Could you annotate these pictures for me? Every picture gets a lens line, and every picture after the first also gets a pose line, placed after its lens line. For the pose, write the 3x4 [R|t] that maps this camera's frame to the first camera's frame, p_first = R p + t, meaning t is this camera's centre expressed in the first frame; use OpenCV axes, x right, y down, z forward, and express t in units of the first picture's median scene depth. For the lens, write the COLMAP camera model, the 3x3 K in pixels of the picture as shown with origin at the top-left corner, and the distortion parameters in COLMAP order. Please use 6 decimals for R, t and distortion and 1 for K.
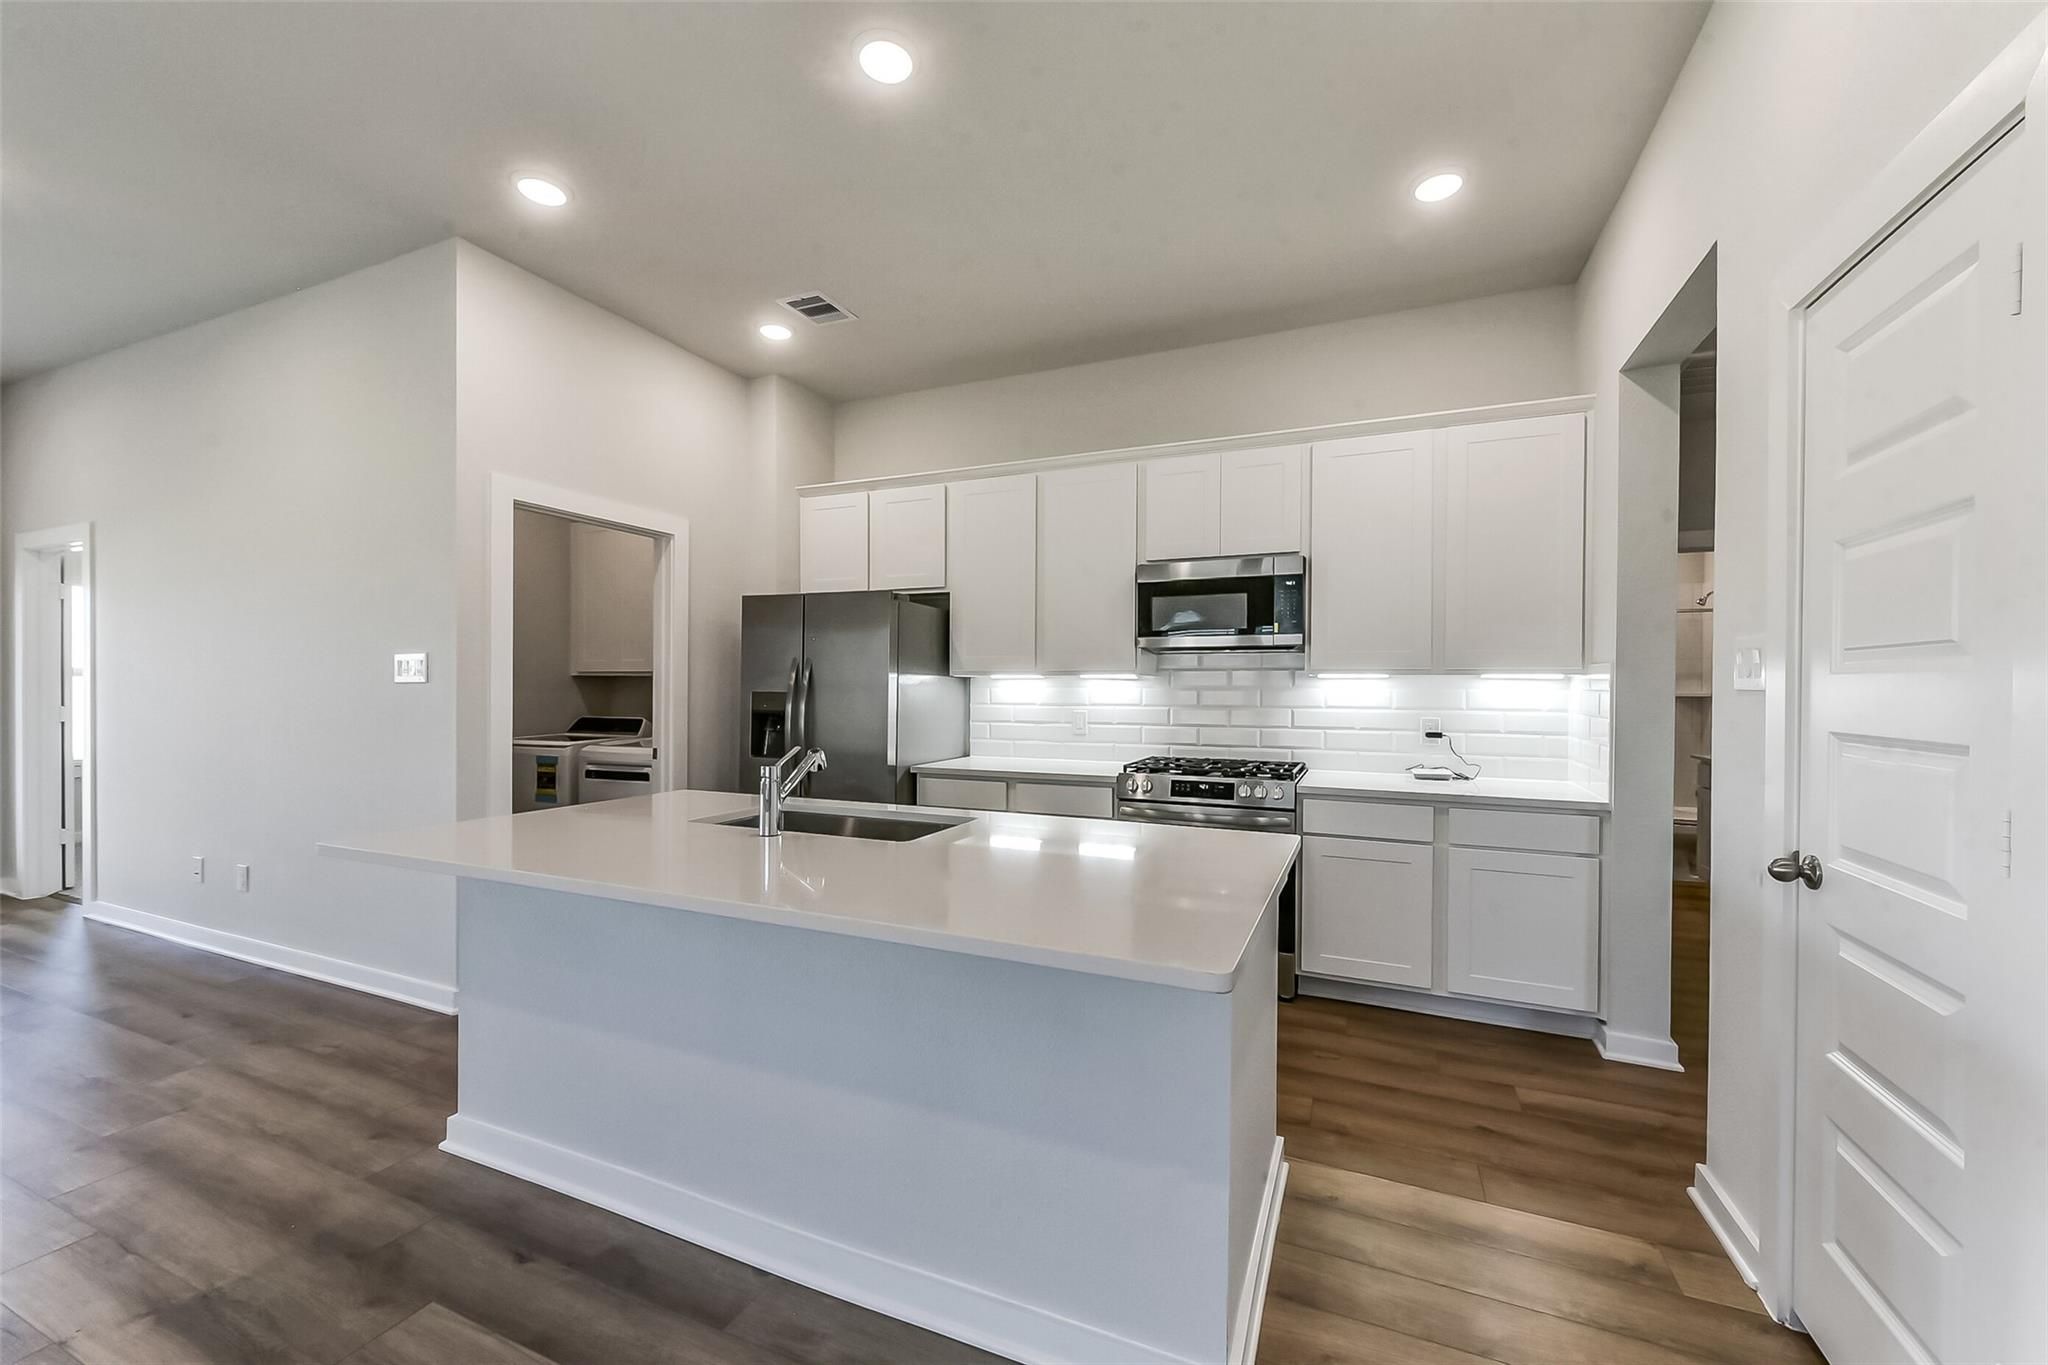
lens RADIAL K [[797.1, 0, 1028.5], [0, 797.1, 690.7], [0, 0, 1]] dist [0.015477, -0.005368]
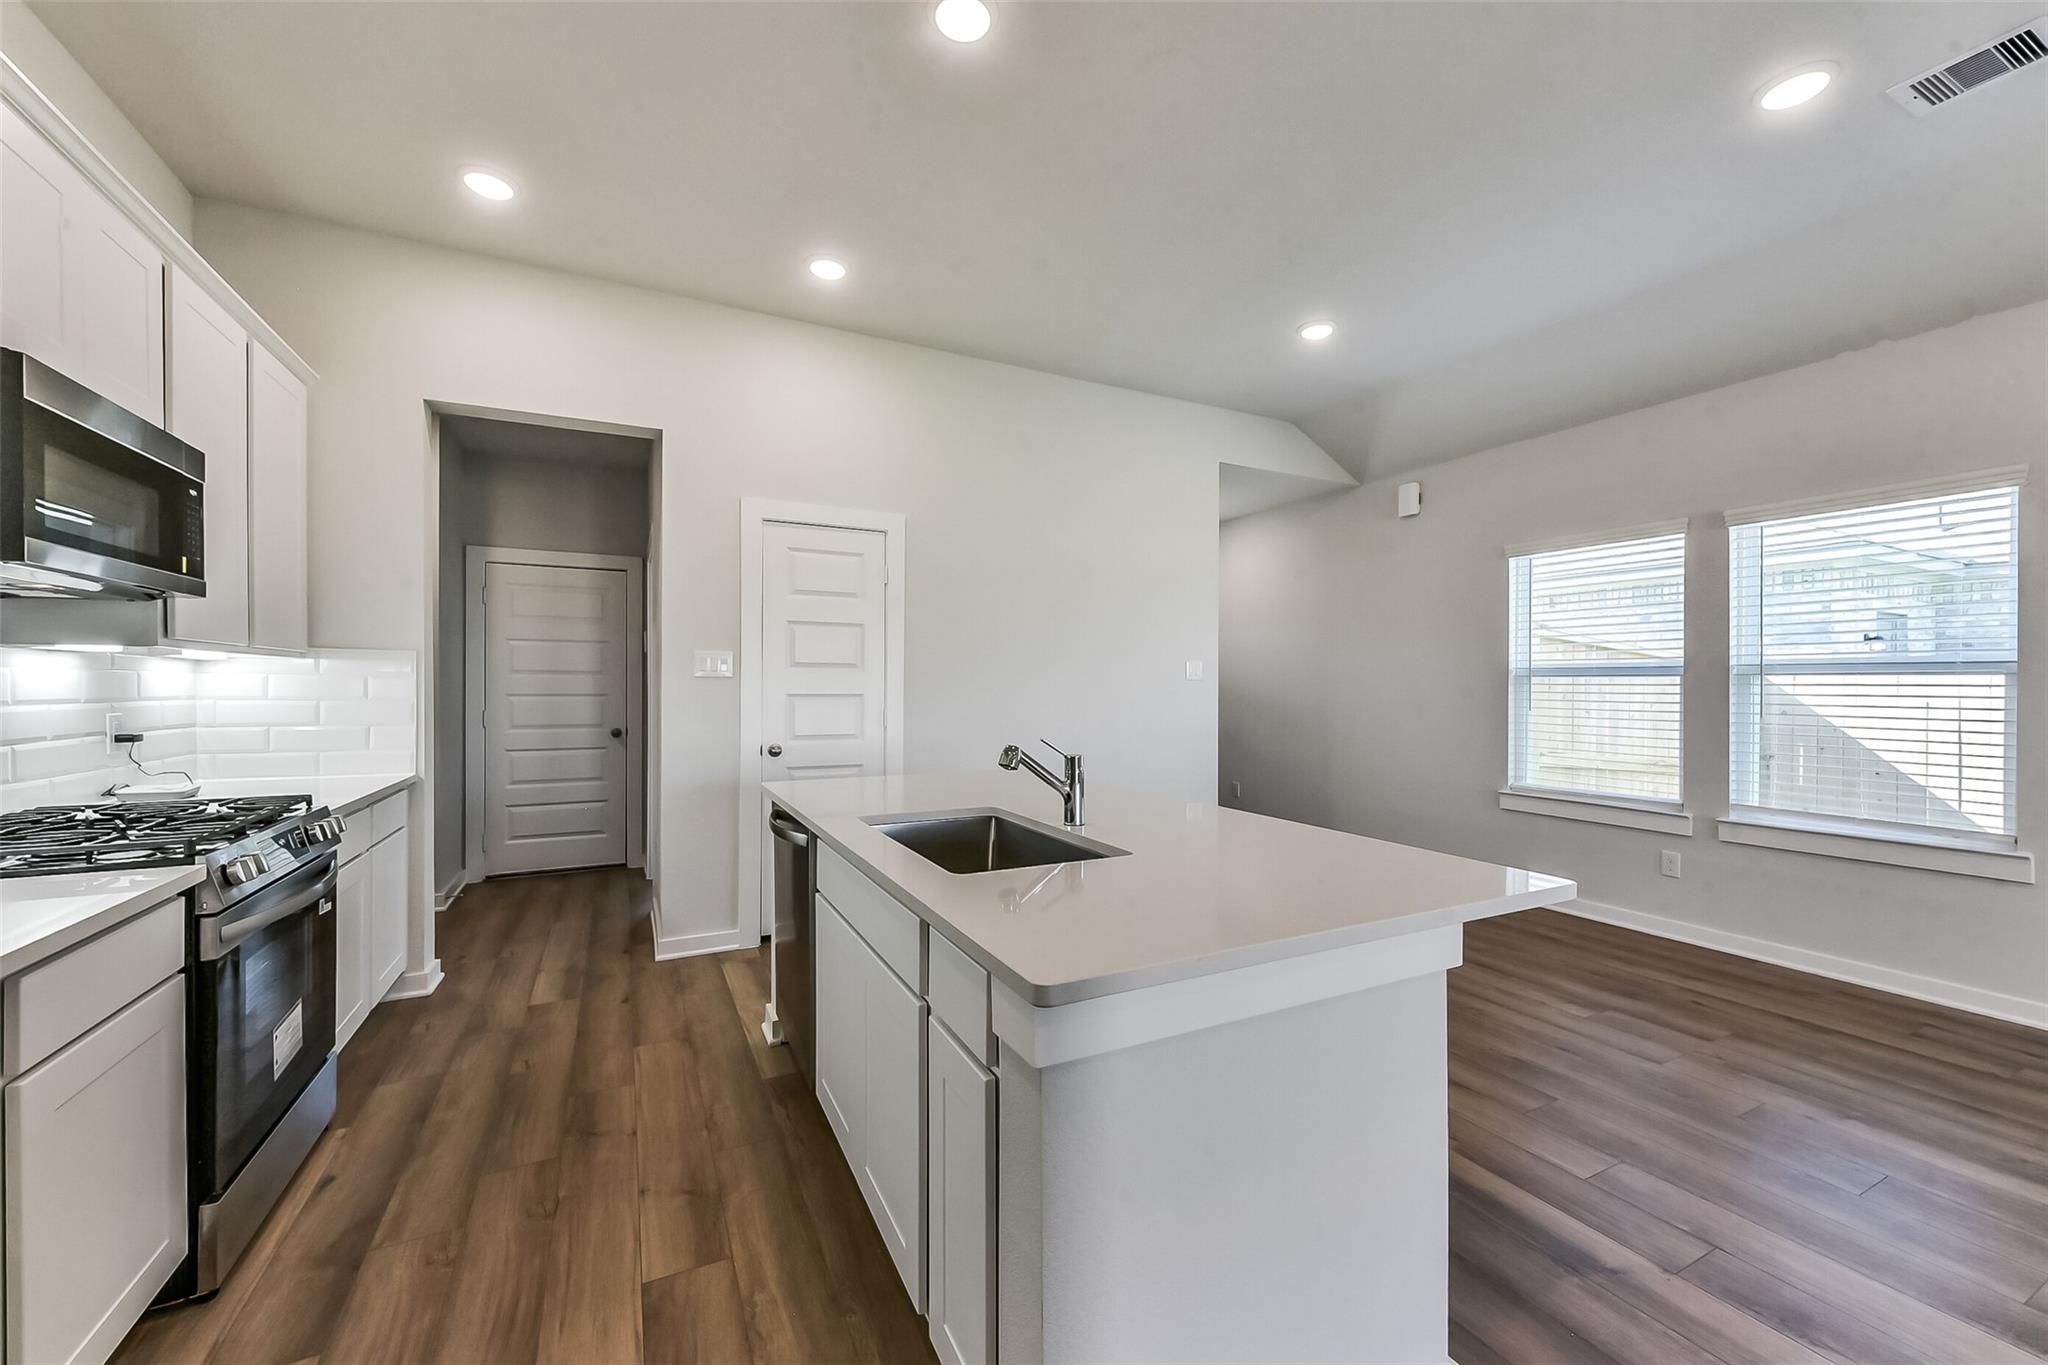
lens RADIAL K [[796.9, 0, 1028.4], [0, 796.9, 693.7], [0, 0, 1]] dist [0.002311, -0.000265]
pose [[-0.771305, -0.015064, 0.636287, -0.504926], [-0.006308, 0.999852, 0.016024, 0.001009], [-0.636434, 0.008346, -0.771286, 1.003468]]
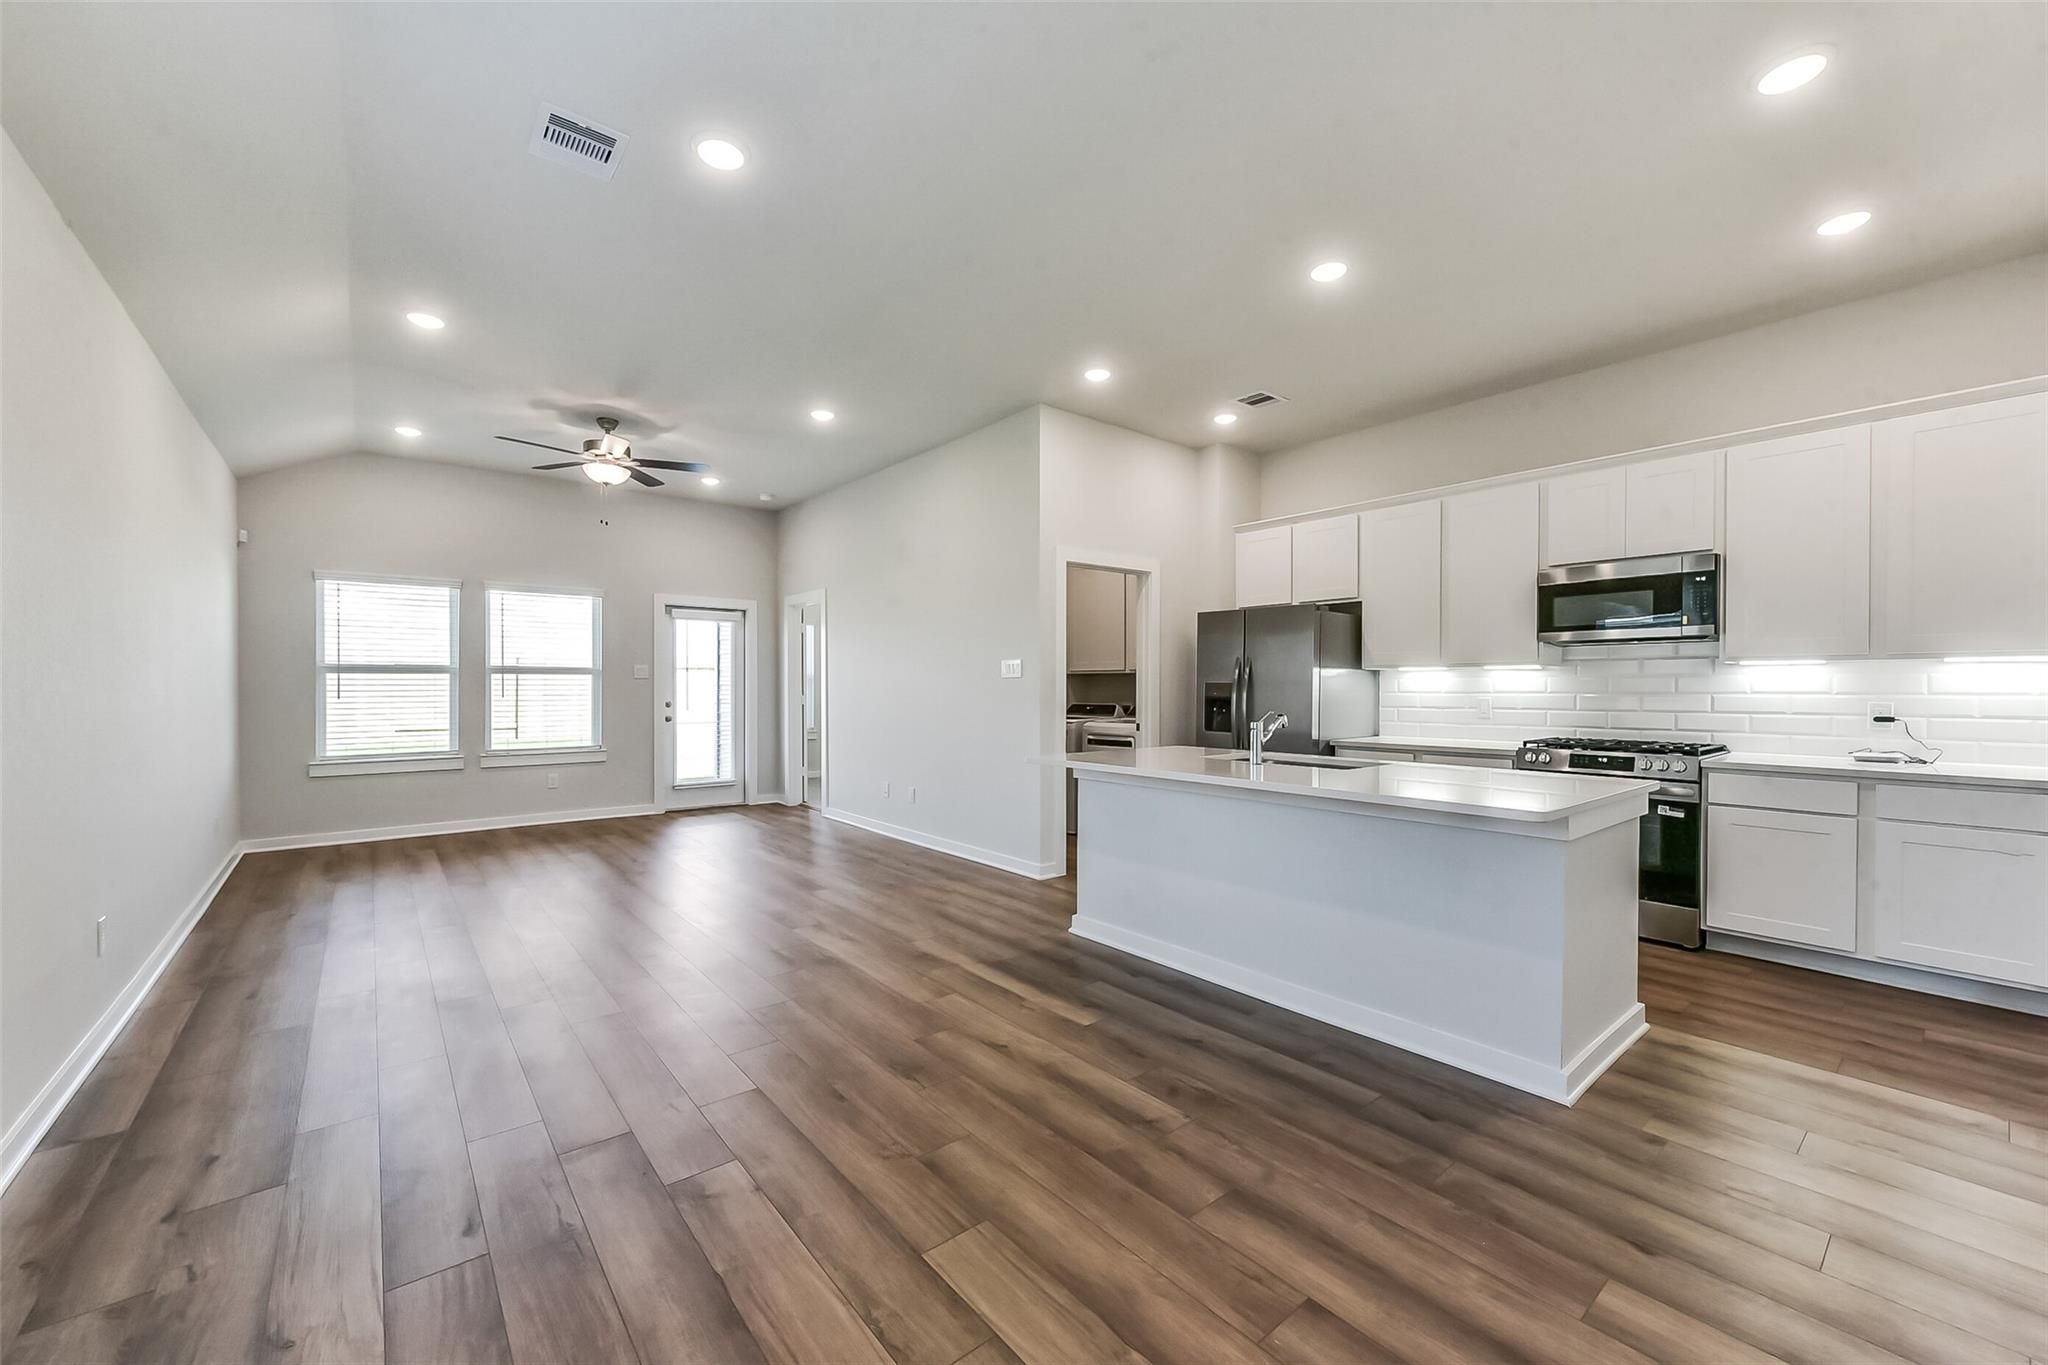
lens RADIAL K [[796.9, 0, 1028.4], [0, 796.9, 693.7], [0, 0, 1]] dist [0.002311, -0.000265]
pose [[0.889277, -0.001792, -0.457366, 0.006627], [0.003825, 0.999986, 0.003520, 0.014979], [0.457354, -0.004880, 0.889272, -0.379918]]
